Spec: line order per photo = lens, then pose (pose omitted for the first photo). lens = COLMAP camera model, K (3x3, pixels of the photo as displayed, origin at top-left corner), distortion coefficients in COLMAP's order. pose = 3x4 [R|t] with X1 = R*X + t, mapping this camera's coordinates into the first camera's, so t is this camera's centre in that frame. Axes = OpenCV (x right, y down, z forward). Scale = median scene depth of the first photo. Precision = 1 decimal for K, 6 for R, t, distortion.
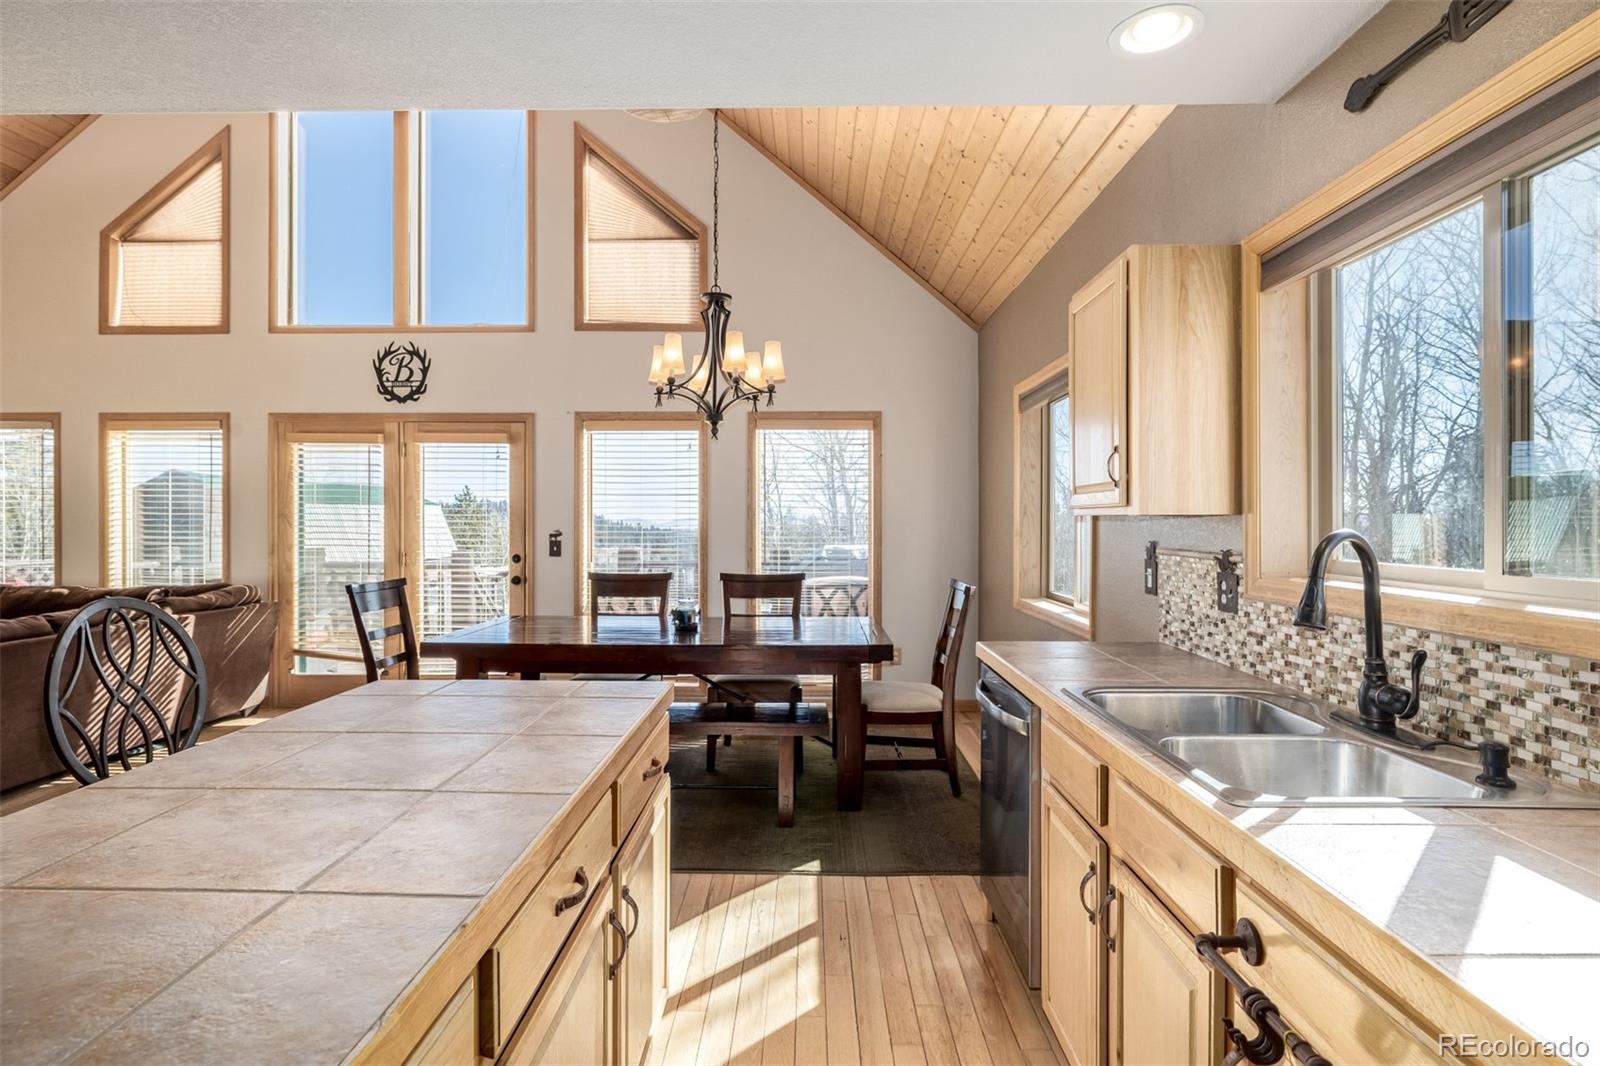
lens RADIAL K [[810.6, 0, 794.1], [0, 810.6, 519.7], [0, 0, 1]] dist [-0.005407, 0.000014]
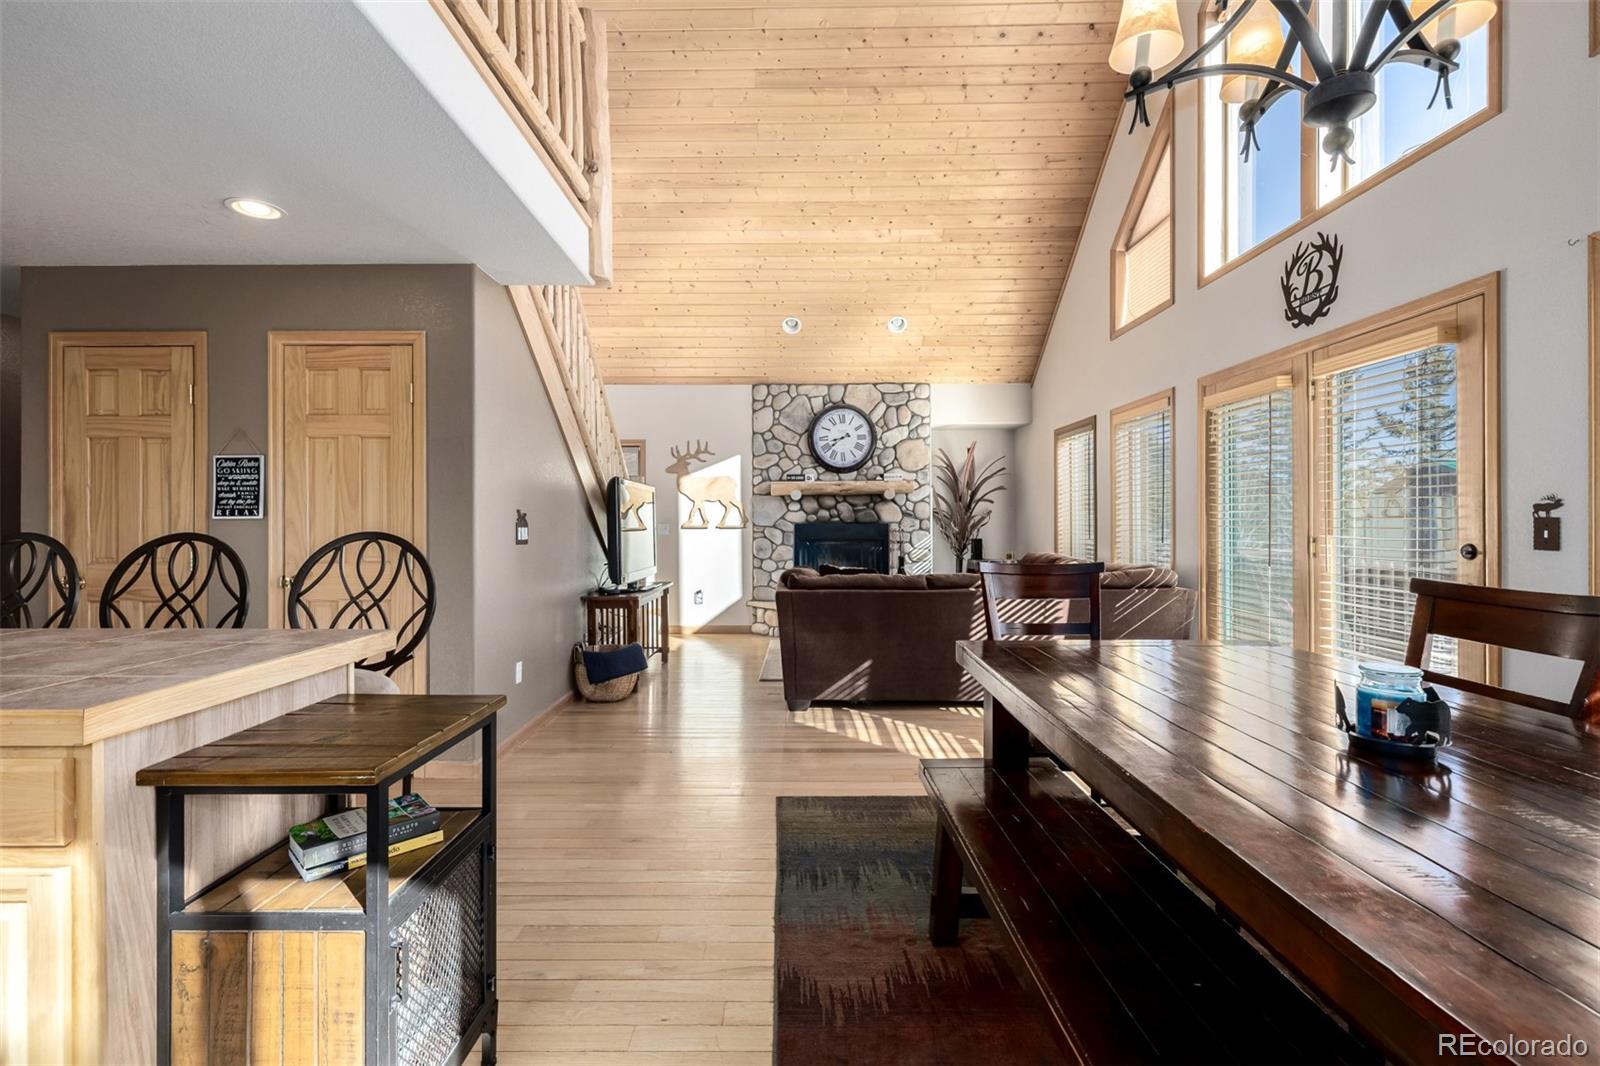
lens RADIAL K [[682.3, 0, 800.7], [0, 682.3, 533.7], [0, 0, 1]] dist [0.002889, -0.001107]
pose [[0.021381, 0.013202, -0.999684, 0.102250], [0.004416, 0.999902, 0.013300, 0.027719], [0.999762, -0.004699, 0.021321, 0.544366]]
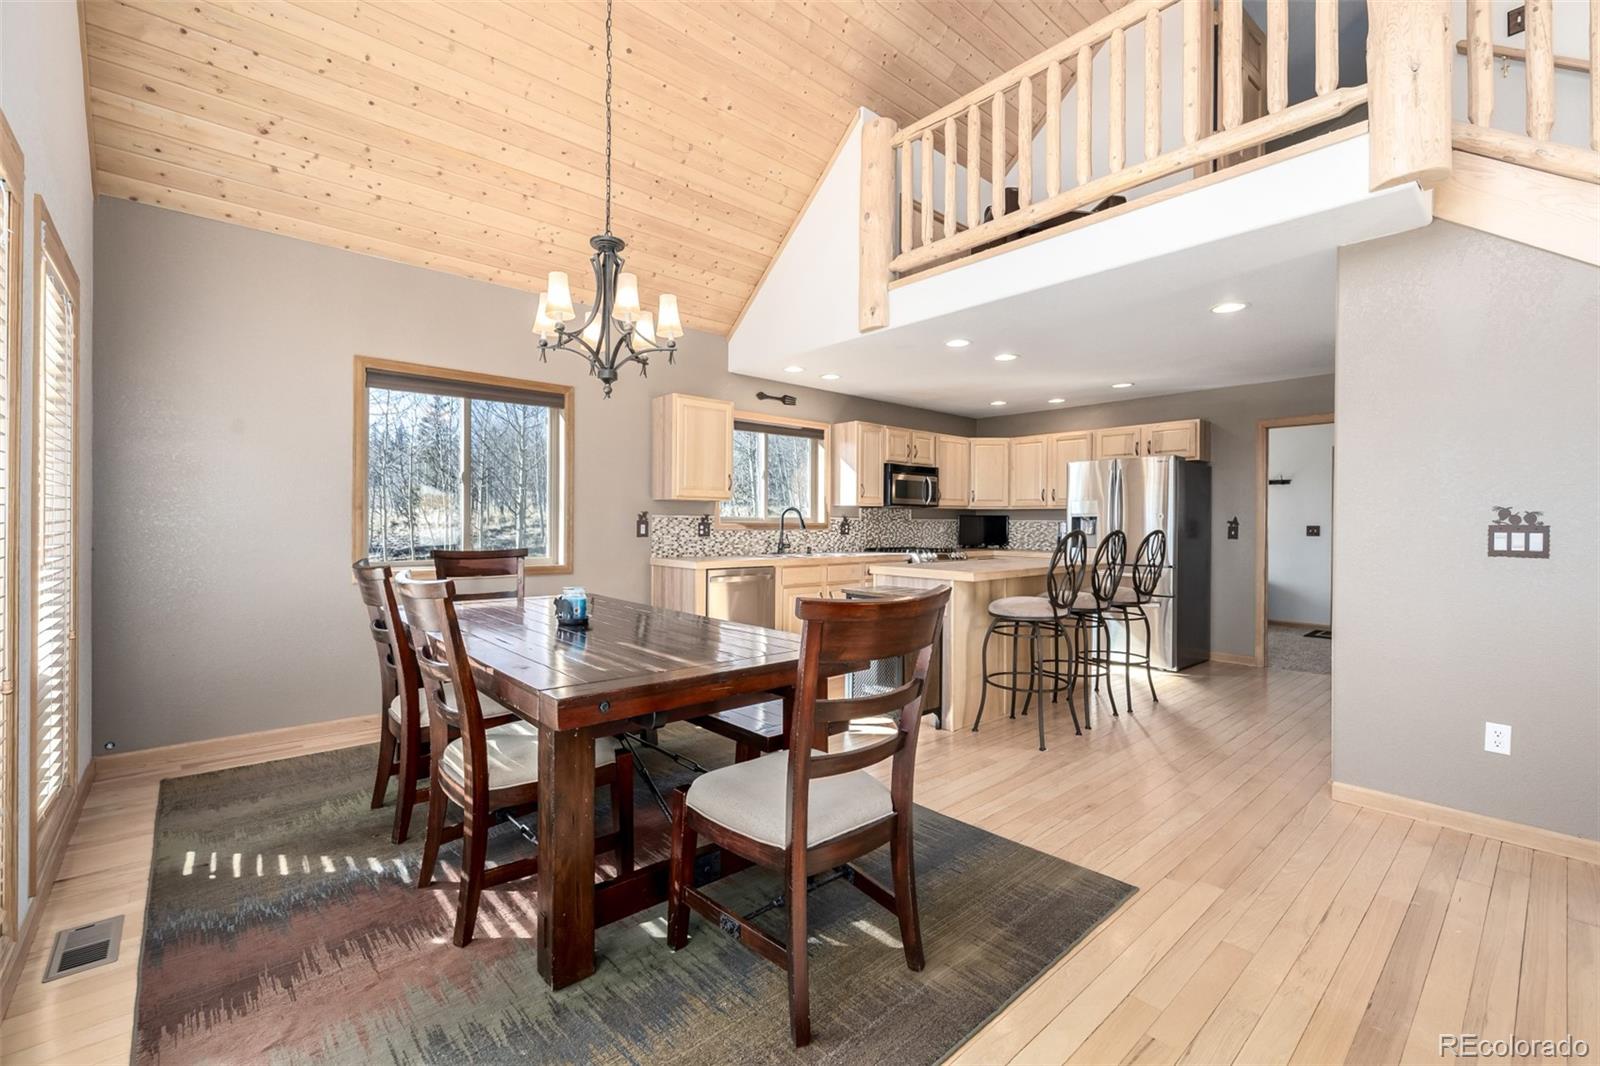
lens RADIAL K [[682.3, 0, 793.1], [0, 682.3, 527.2], [0, 0, 1]] dist [0.002889, -0.001107]
pose [[-0.677126, -0.008410, 0.735819, -0.558165], [-0.008957, 0.999955, 0.003186, 0.029148], [-0.735813, -0.004434, -0.677171, 0.948779]]
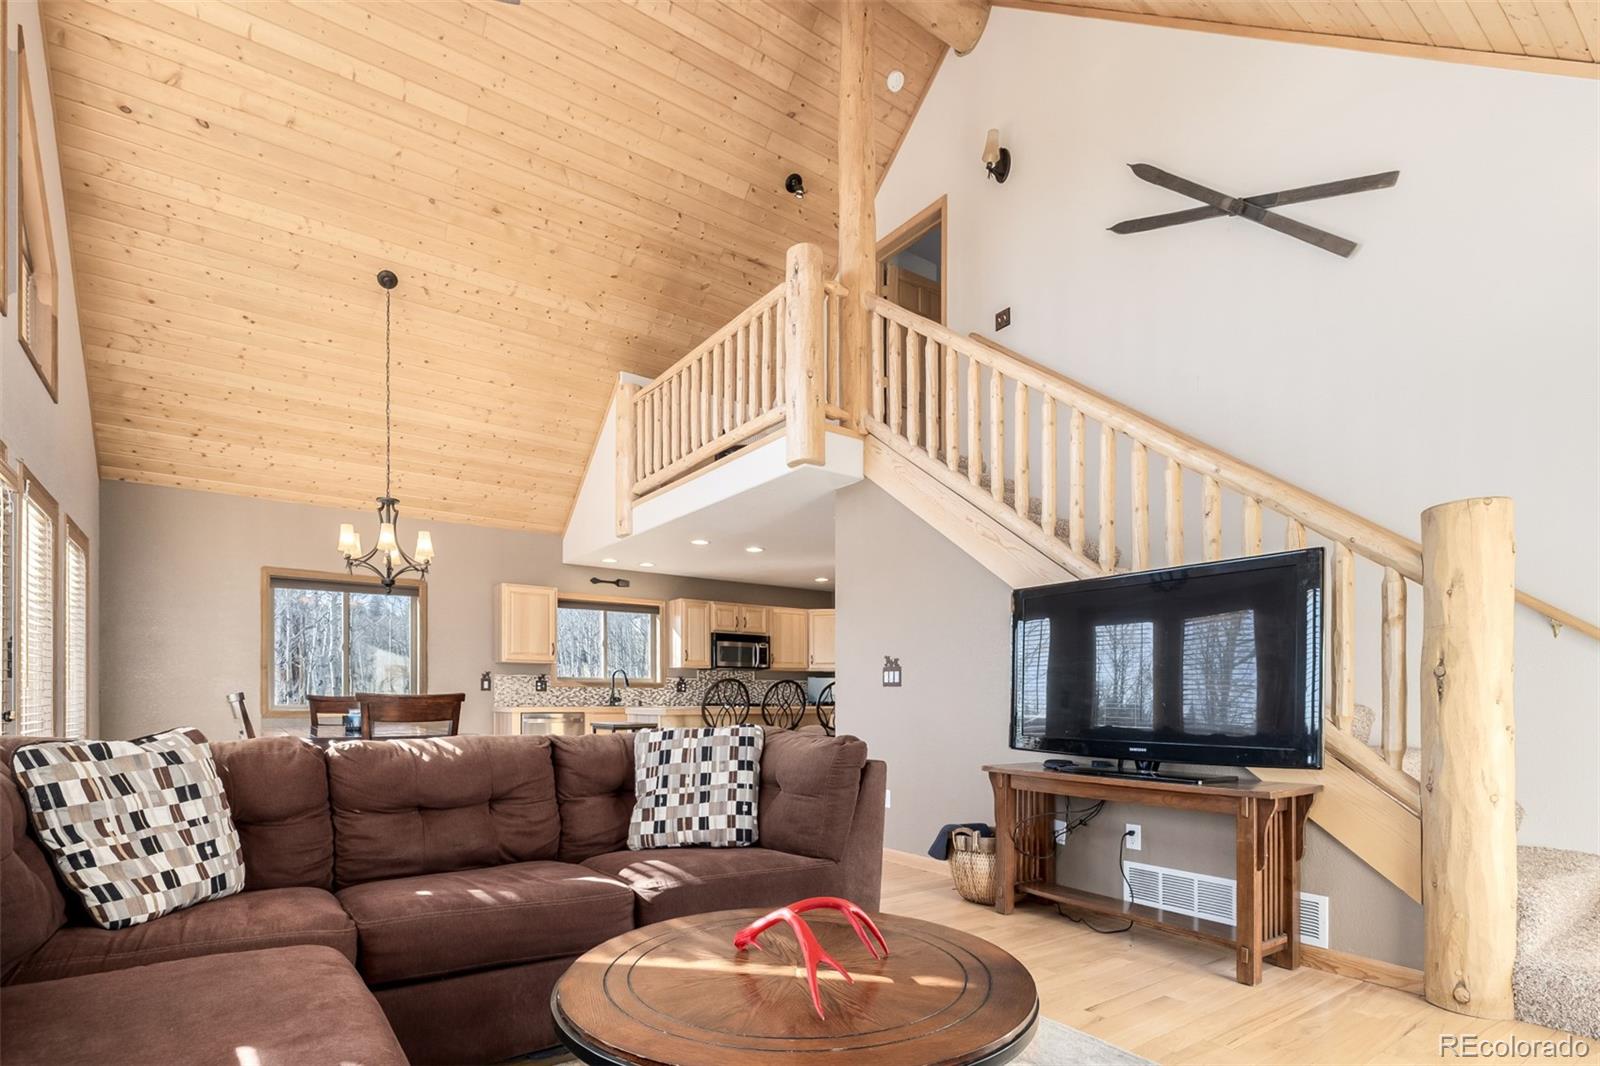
lens RADIAL K [[777.1, 0, 794.8], [0, 777.1, 699.5], [0, 0, 1]] dist [0.002731, -0.000713]
pose [[-0.600914, 0.000550, 0.799314, -1.157821], [-0.002834, 0.999992, -0.002819, 0.062504], [-0.799309, -0.003960, -0.600907, 0.872741]]
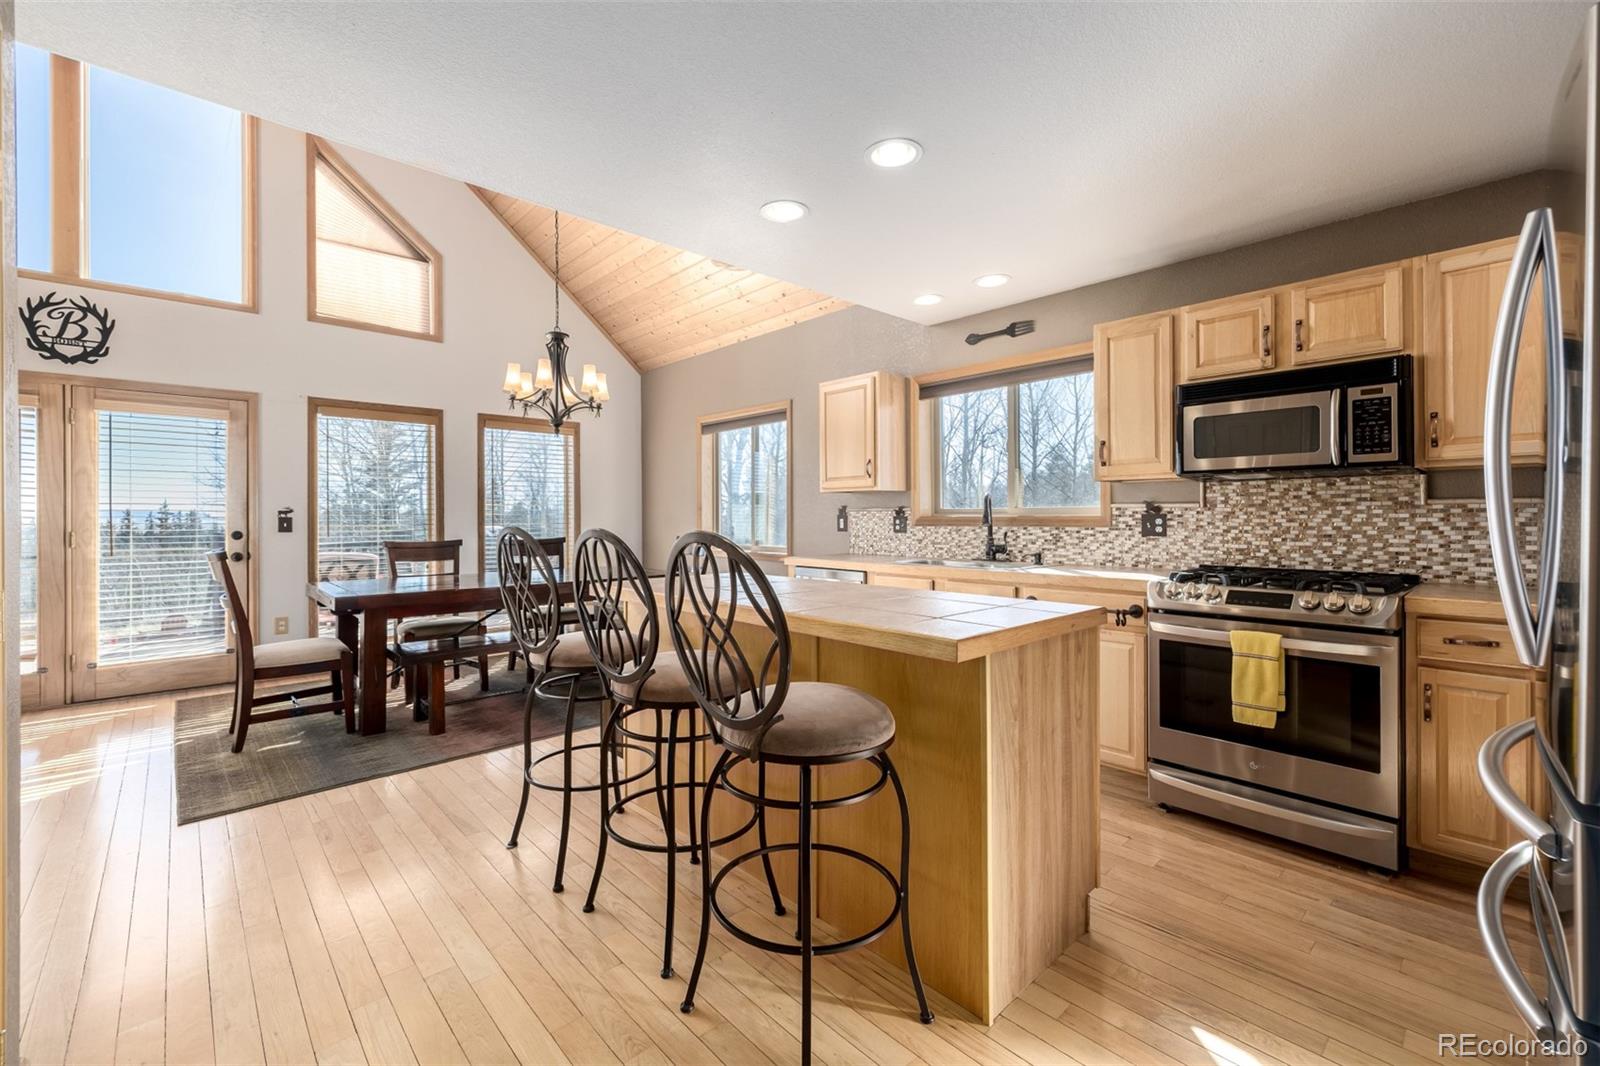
lens RADIAL K [[682.3, 0, 792.8], [0, 682.3, 516.1], [0, 0, 1]] dist [0.002889, -0.001107]
pose [[0.728627, -0.002558, 0.684905, -0.420073], [0.003105, 0.999995, 0.000431, 0.025660], [-0.684903, 0.001813, 0.728632, -0.090855]]
